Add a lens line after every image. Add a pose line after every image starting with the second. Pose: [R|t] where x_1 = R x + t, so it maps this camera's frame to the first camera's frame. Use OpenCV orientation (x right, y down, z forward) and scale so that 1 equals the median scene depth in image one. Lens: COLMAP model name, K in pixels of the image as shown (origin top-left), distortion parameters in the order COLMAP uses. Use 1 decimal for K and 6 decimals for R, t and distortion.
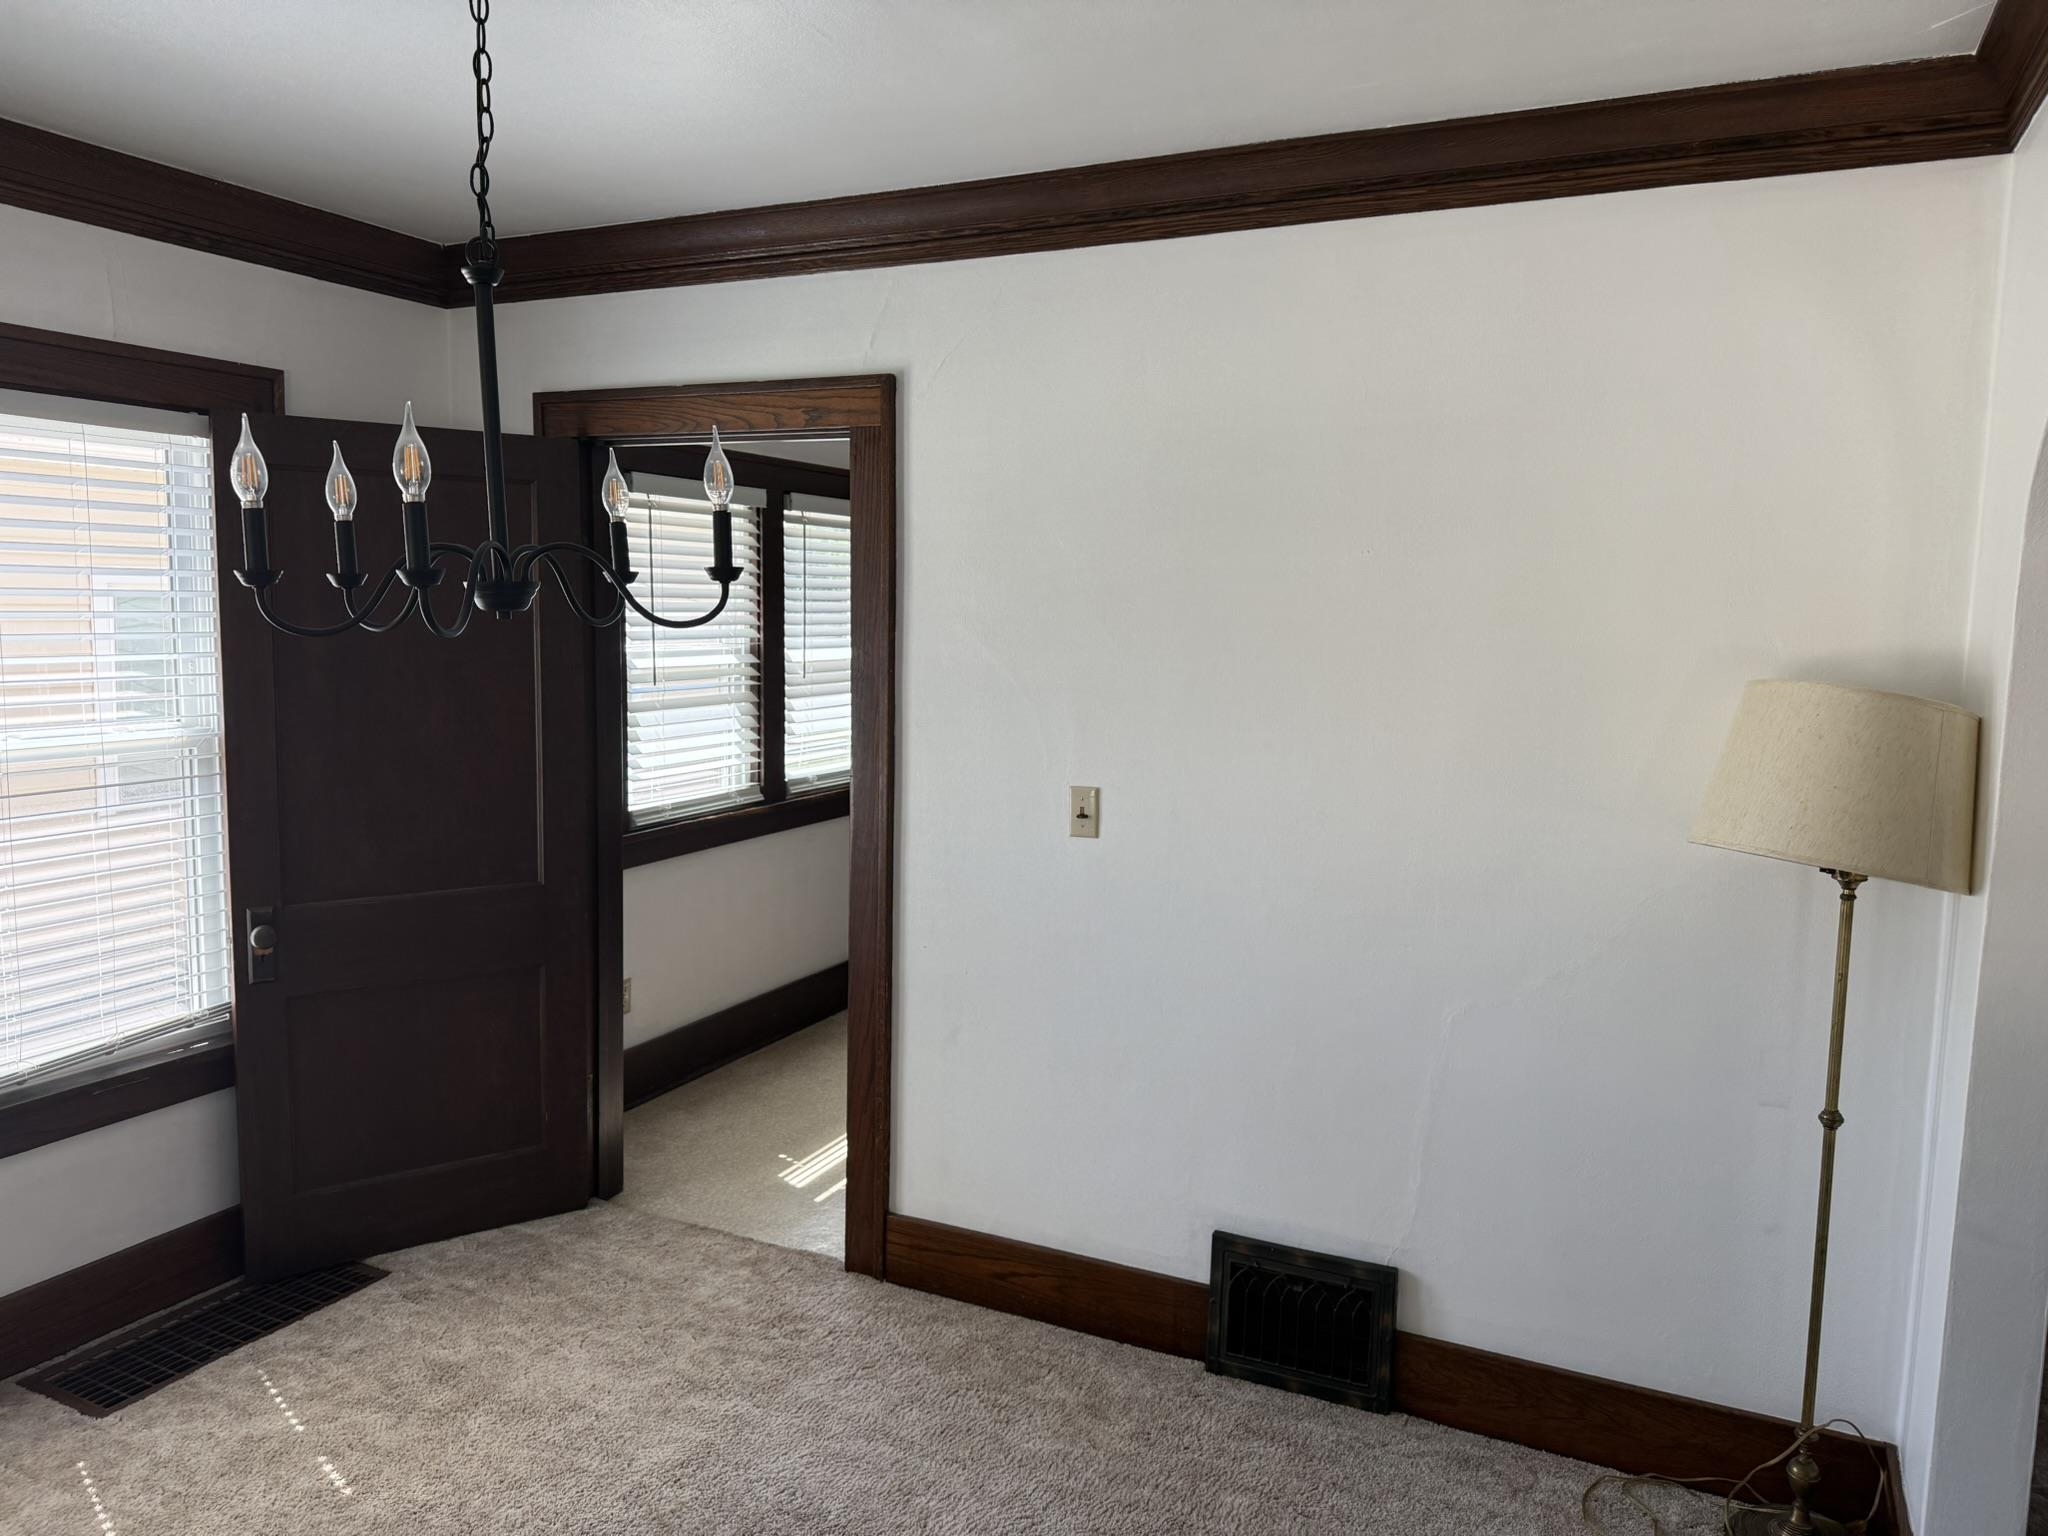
lens RADIAL K [[1453.7, 0, 1020.7], [0, 1453.7, 758.4], [0, 0, 1]] dist [0.038571, -0.059005]
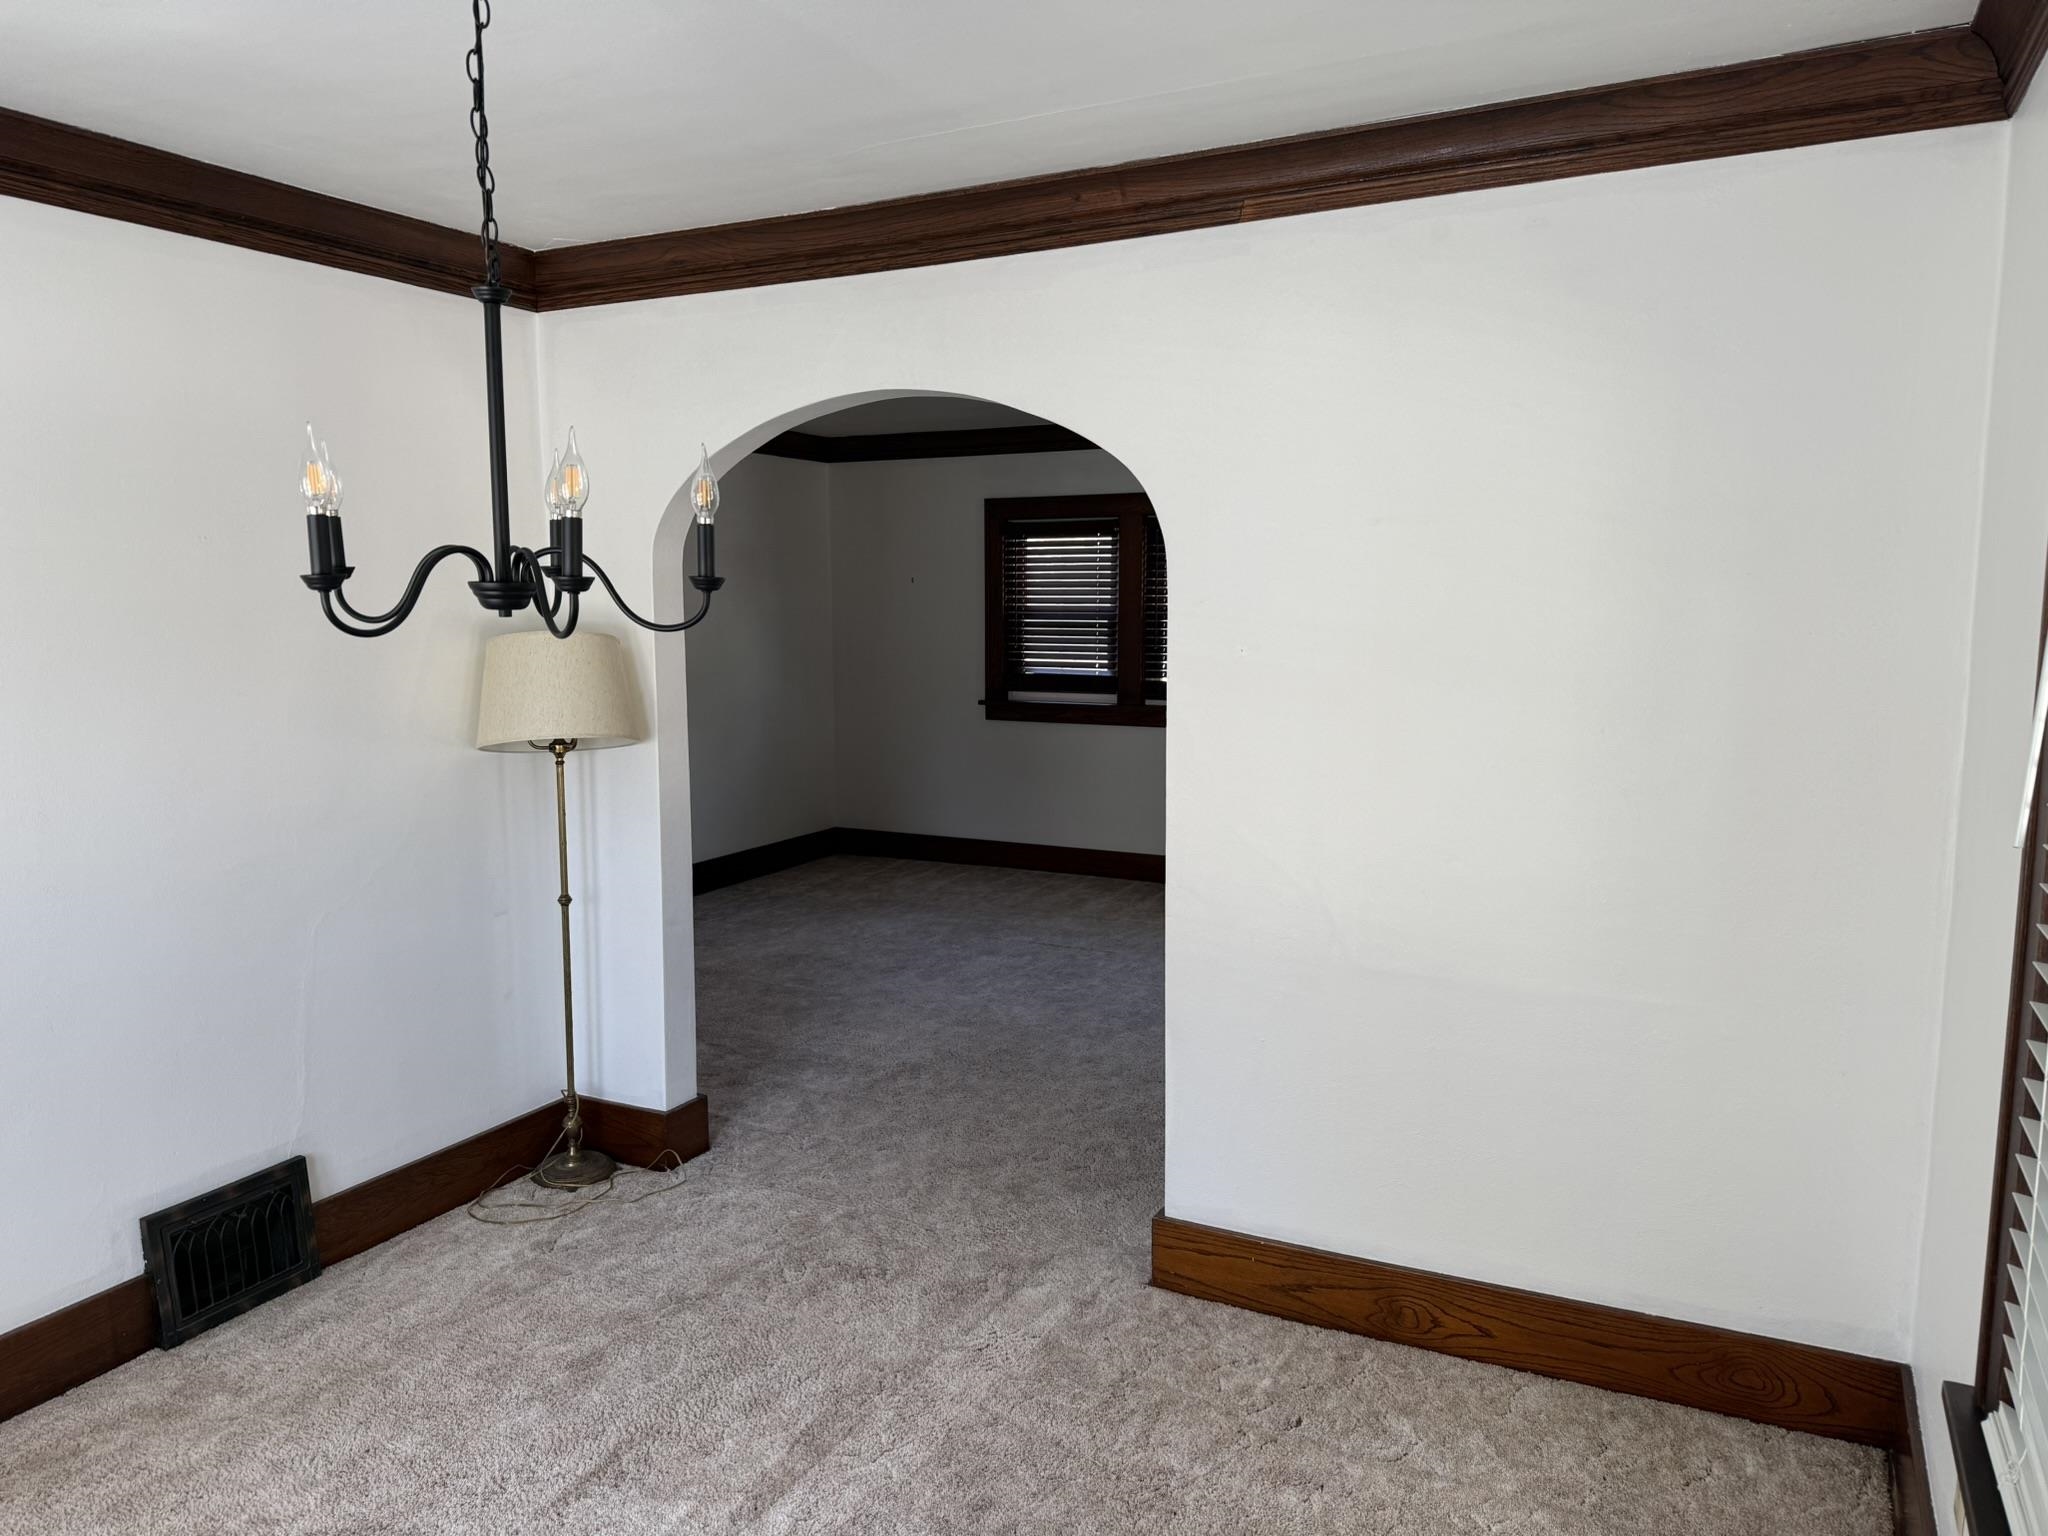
lens RADIAL K [[1453.7, 0, 1035.1], [0, 1453.7, 763.3], [0, 0, 1]] dist [0.038571, -0.059005]
pose [[0.010876, -0.141492, 0.989880, -0.877281], [0.100293, 0.985101, 0.139707, -0.066806], [-0.994899, 0.097758, 0.024905, 0.366494]]
